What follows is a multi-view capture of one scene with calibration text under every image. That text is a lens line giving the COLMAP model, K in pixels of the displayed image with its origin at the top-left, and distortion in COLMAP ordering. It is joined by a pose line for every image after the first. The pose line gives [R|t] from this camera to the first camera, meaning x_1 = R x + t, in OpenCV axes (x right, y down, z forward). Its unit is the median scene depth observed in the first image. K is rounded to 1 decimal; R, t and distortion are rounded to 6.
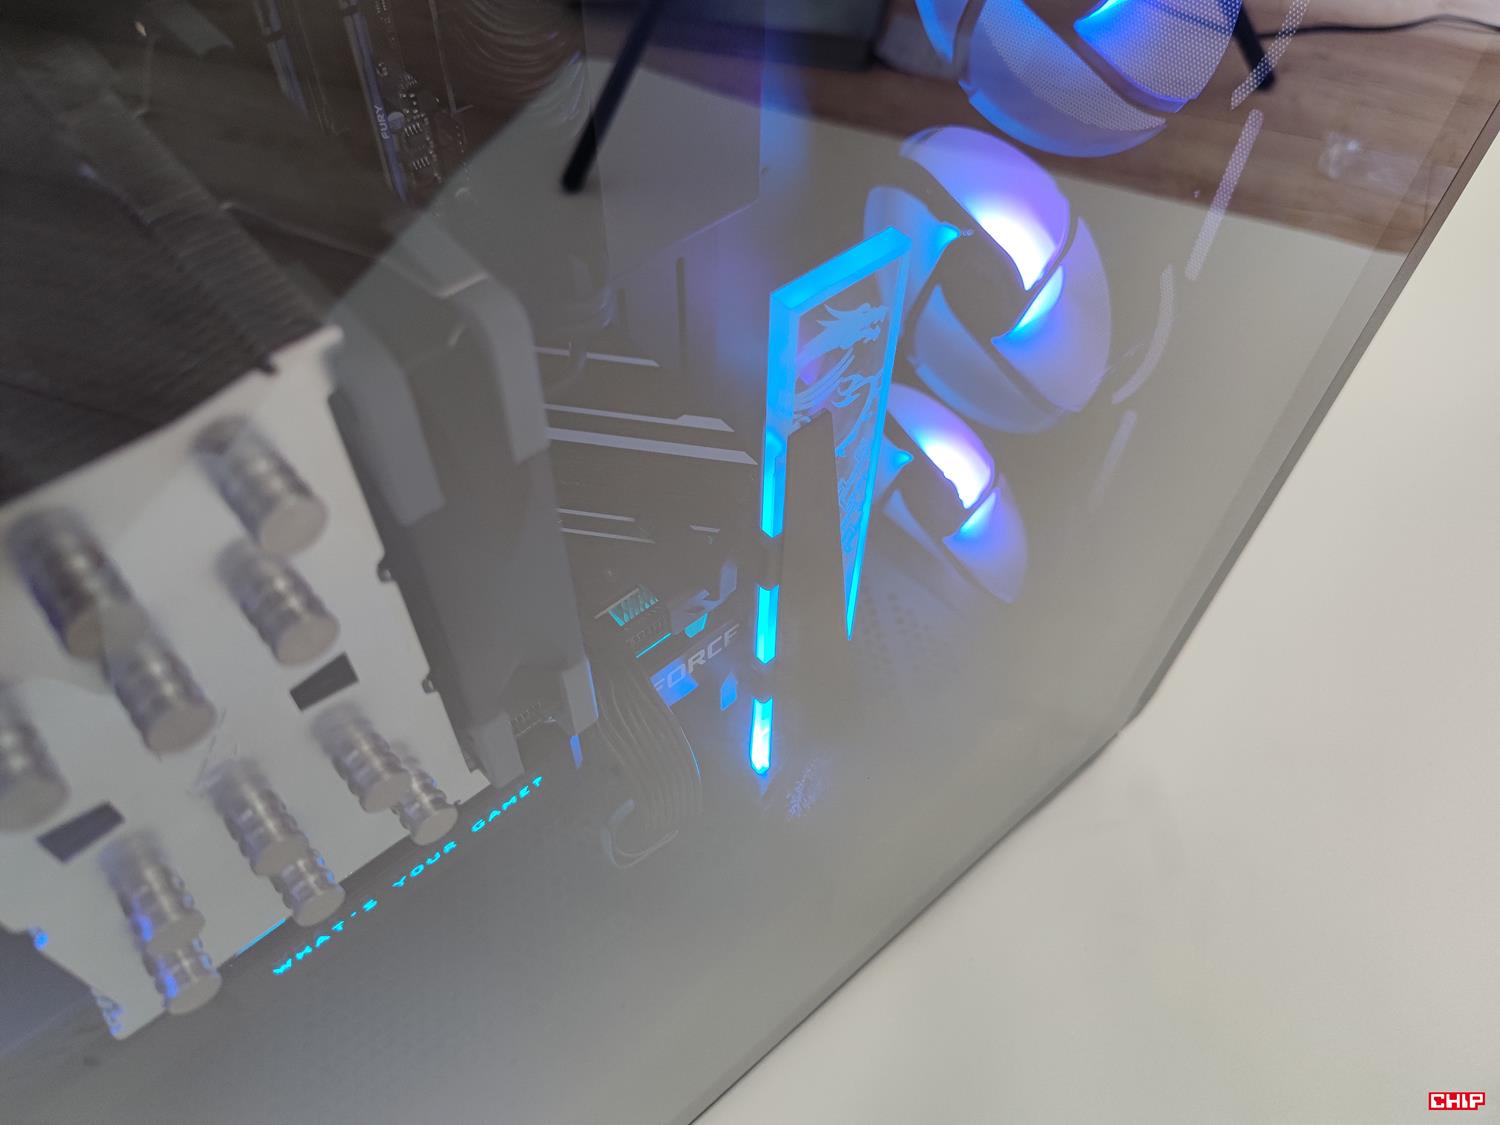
lens RADIAL K [[1113.8, 0, 746.7], [0, 1113.8, 563.0], [0, 0, 1]] dist [-0.002662, -0.003444]
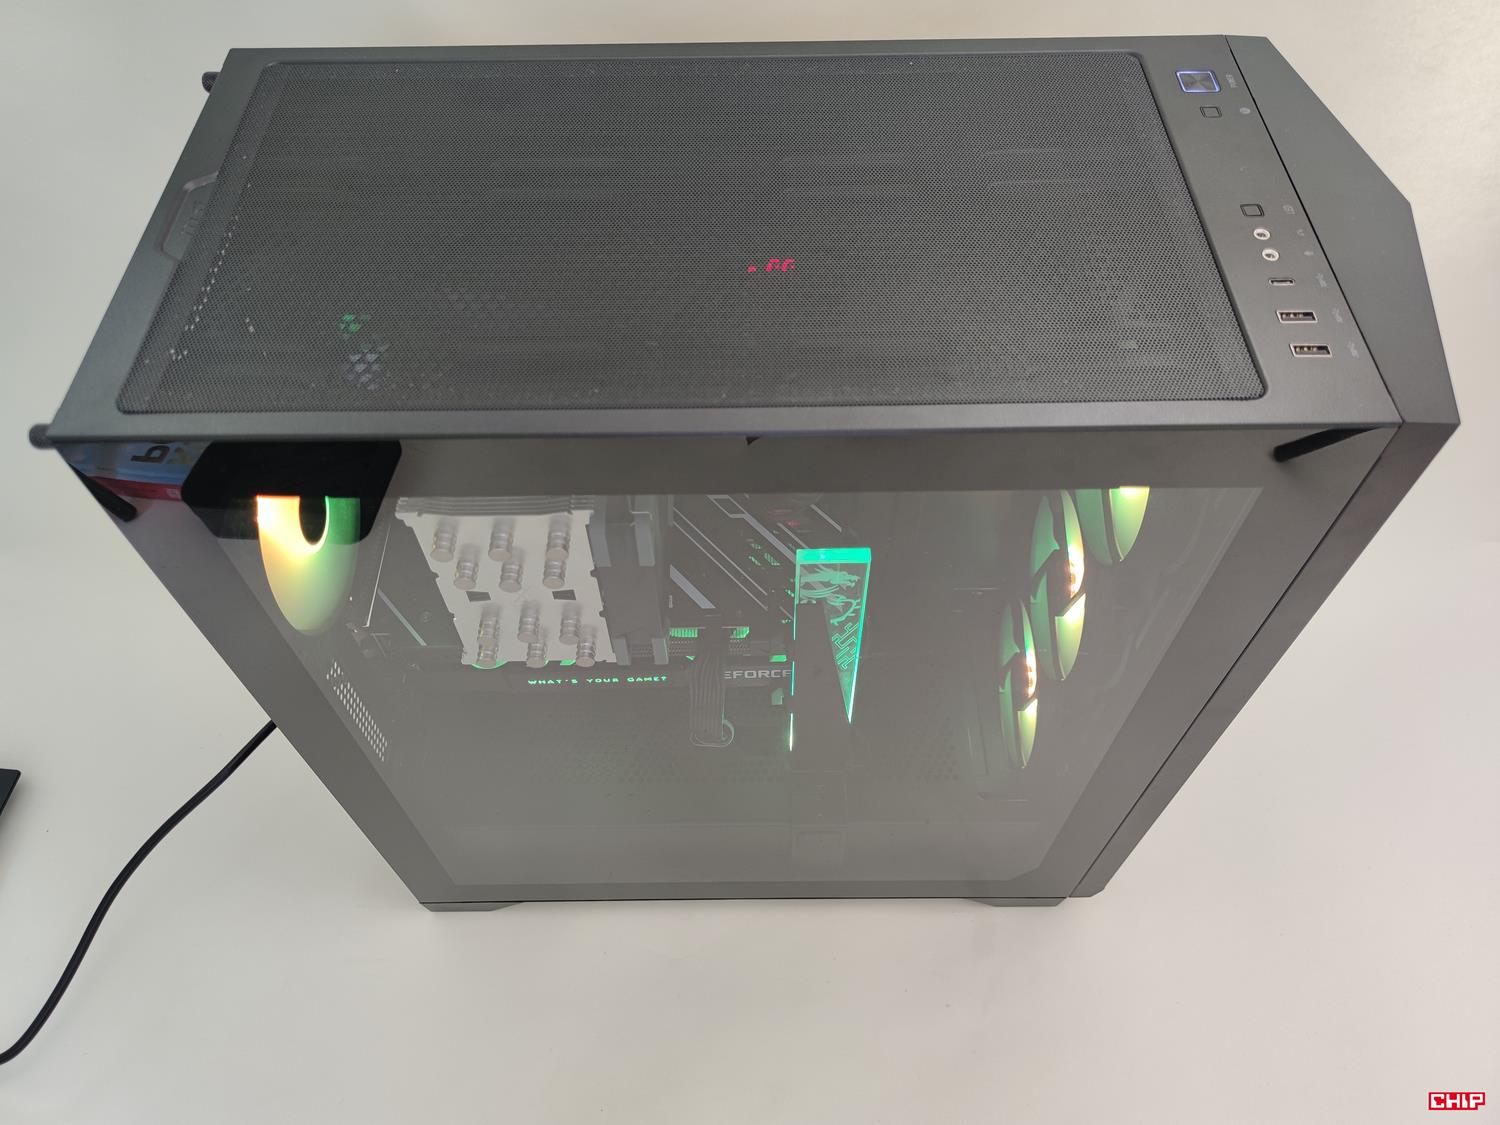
lens RADIAL K [[1088.4, 0, 752.4], [0, 1088.4, 568.9], [0, 0, 1]] dist [0.002612, 0.006190]
pose [[0.767395, 0.514380, -0.382778, 0.919793], [-0.499600, 0.853888, 0.145862, -0.537445], [0.401878, 0.079302, 0.912253, -1.213710]]
